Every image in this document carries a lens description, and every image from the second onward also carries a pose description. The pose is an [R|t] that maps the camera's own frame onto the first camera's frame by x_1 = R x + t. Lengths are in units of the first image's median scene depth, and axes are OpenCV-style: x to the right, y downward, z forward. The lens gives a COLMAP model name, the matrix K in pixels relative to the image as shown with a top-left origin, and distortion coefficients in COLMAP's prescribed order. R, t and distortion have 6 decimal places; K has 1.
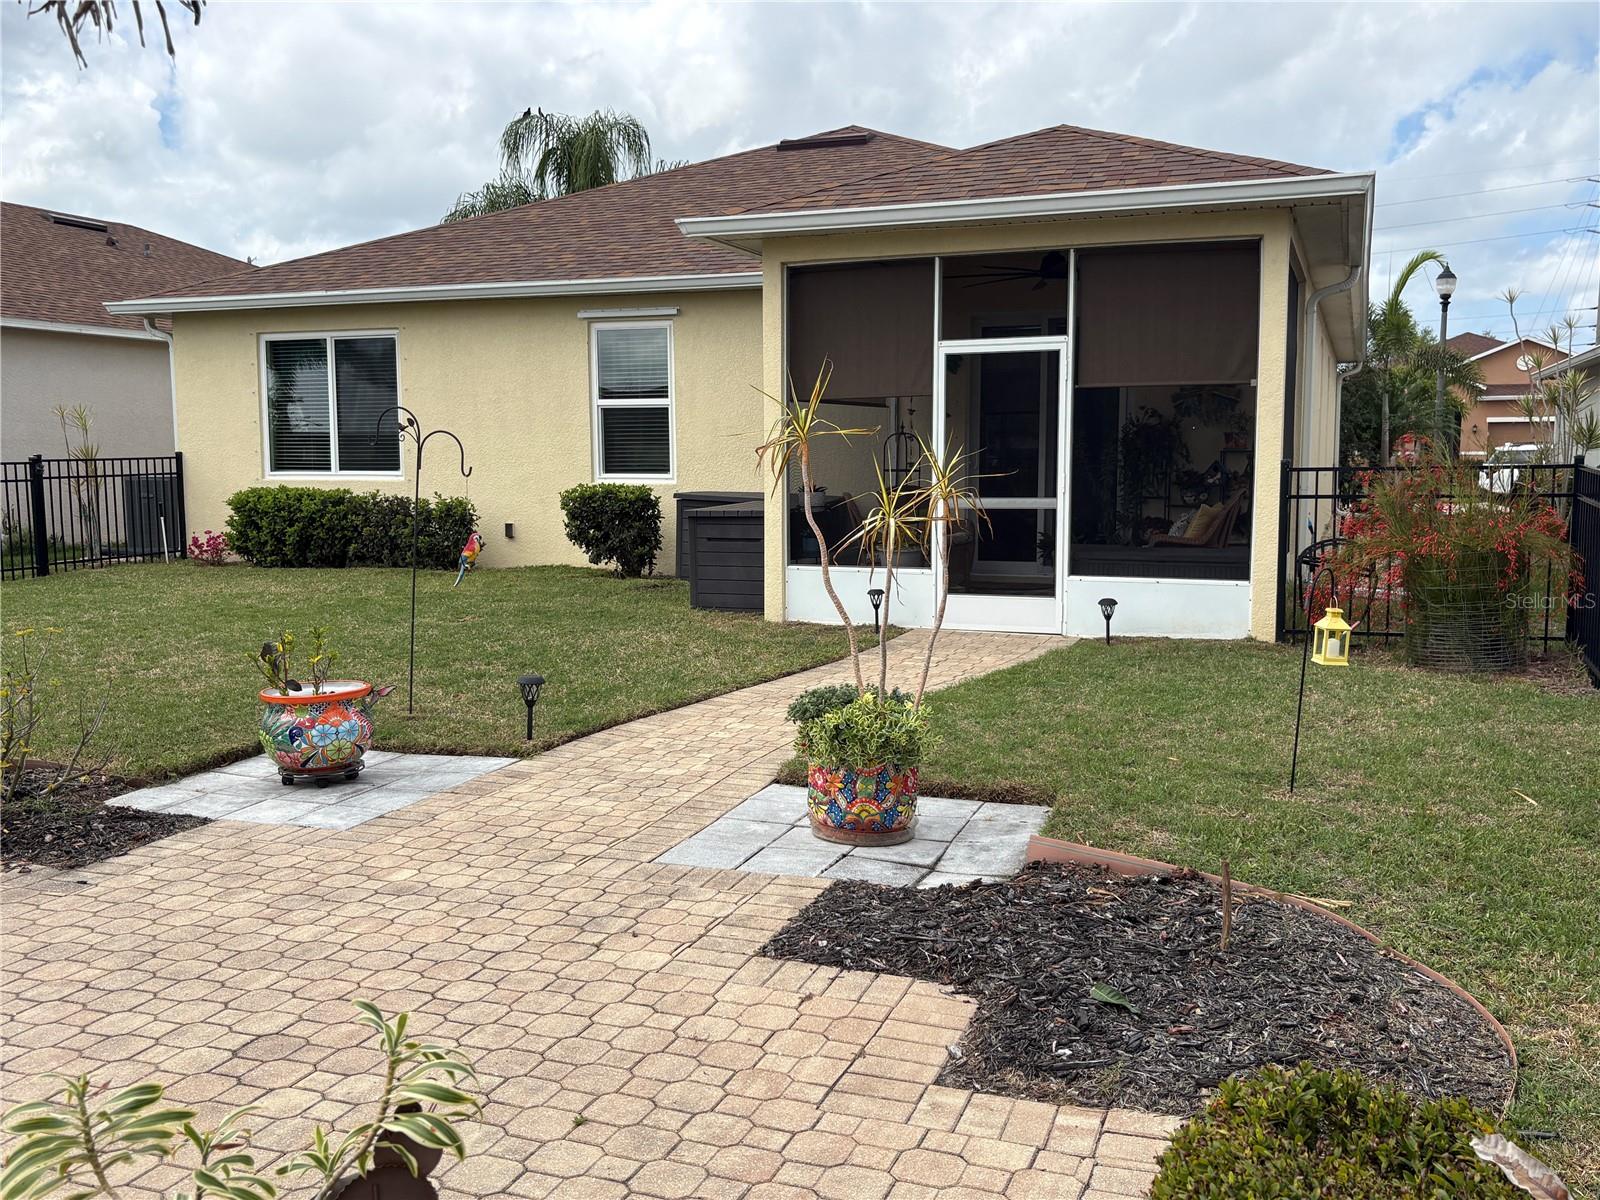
lens RADIAL K [[1449.3, 0, 791.1], [0, 1449.3, 605.0], [0, 0, 1]] dist [0.090585, -0.082197]
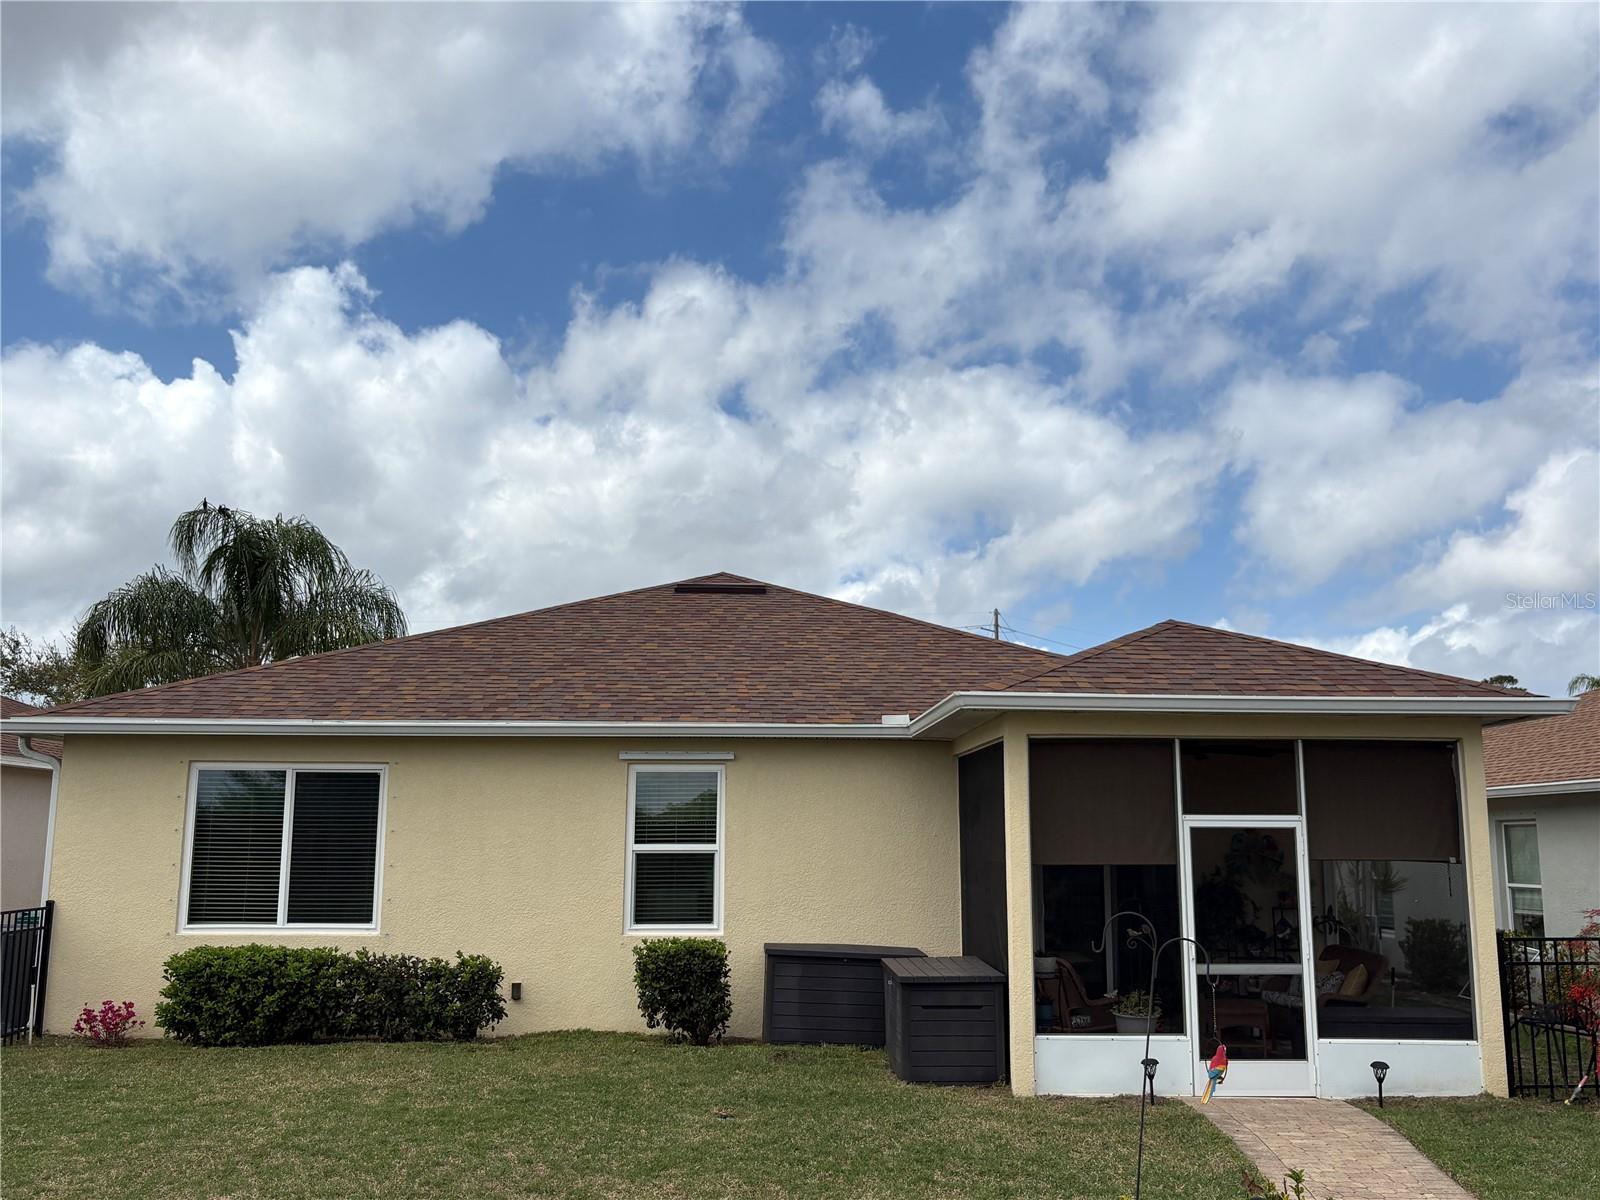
lens RADIAL K [[1467.4, 0, 799.6], [0, 1467.4, 601.4], [0, 0, 1]] dist [0.019975, -0.008579]
pose [[0.921157, 0.072713, 0.382337, -0.426797], [0.033042, 0.964234, -0.262986, -0.041595], [-0.387785, 0.254884, 0.885809, 0.077966]]
